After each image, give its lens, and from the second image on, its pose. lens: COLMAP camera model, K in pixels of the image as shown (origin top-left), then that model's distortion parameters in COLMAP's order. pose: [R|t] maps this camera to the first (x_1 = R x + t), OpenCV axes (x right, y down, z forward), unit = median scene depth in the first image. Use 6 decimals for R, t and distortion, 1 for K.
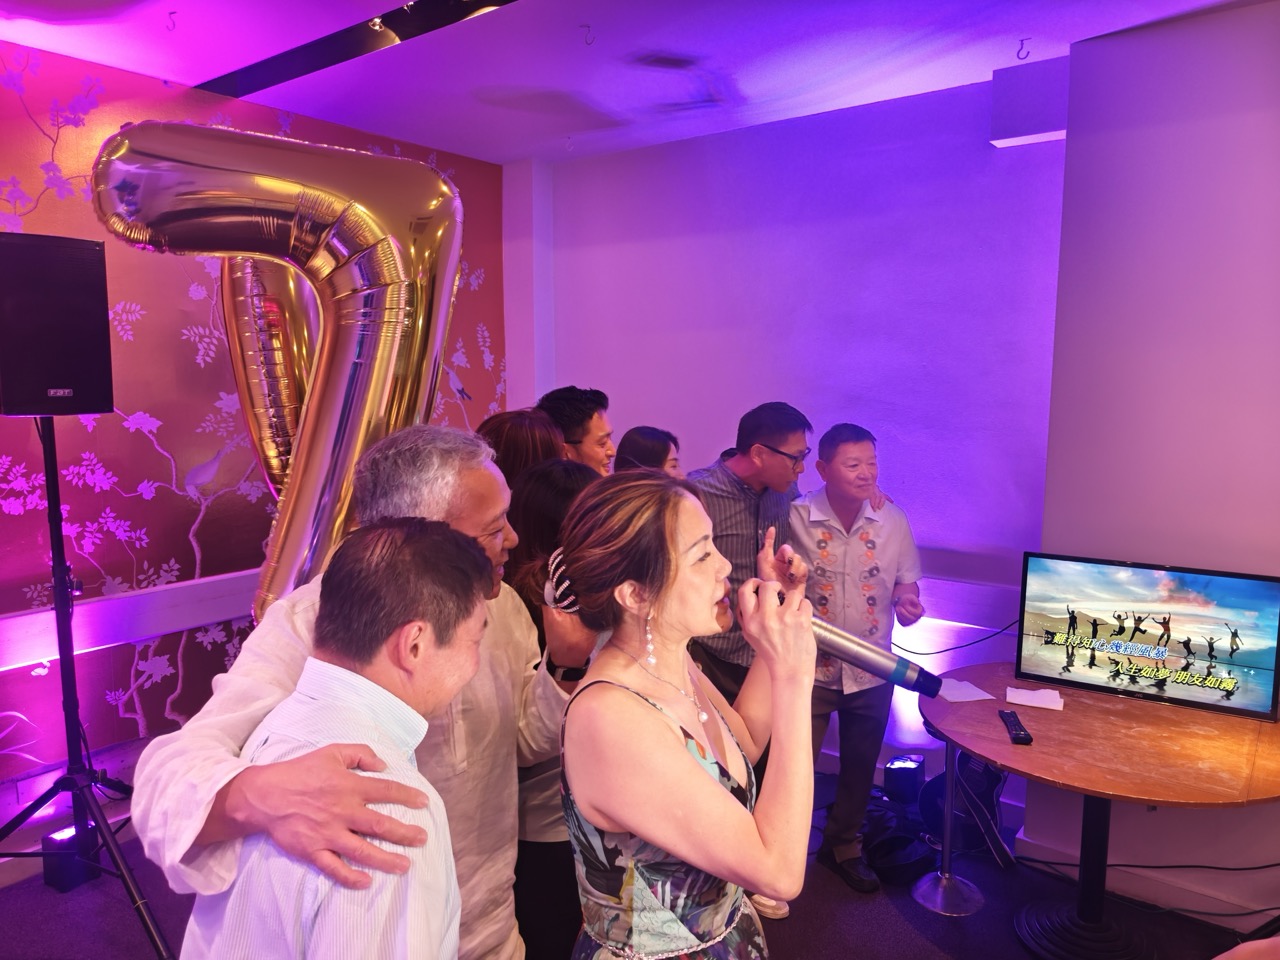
lens RADIAL K [[874.9, 0, 640.6], [0, 874.9, 484.1], [0, 0, 1]] dist [0.029811, -0.041373]
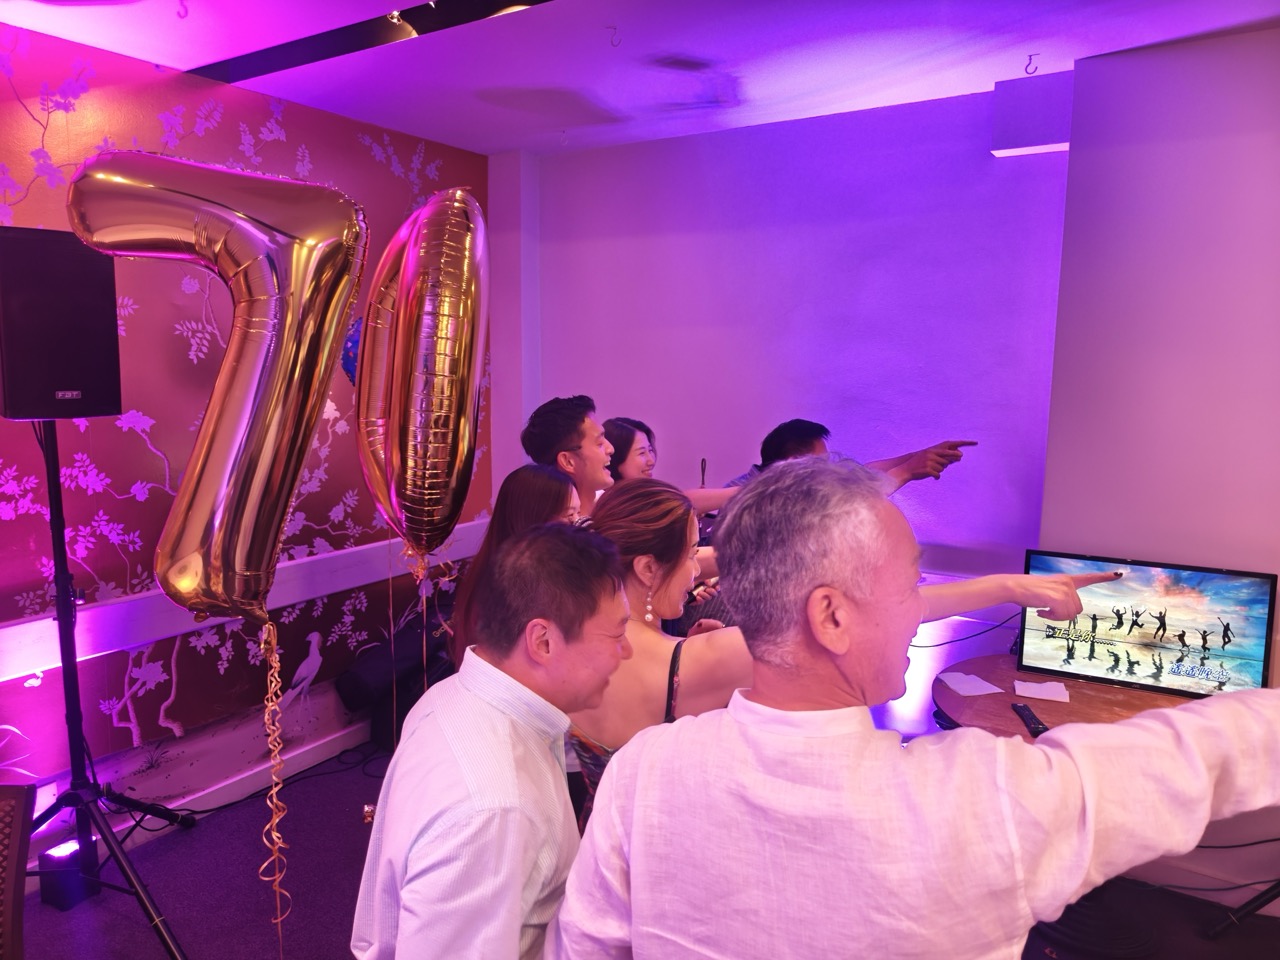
lens RADIAL K [[874.9, 0, 634.4], [0, 874.9, 477.5], [0, 0, 1]] dist [0.029811, -0.041373]
pose [[0.997046, -0.002374, 0.076765, -0.103342], [0.001236, 0.999889, 0.014878, -0.023884], [-0.076792, -0.014739, 0.996938, -0.002171]]
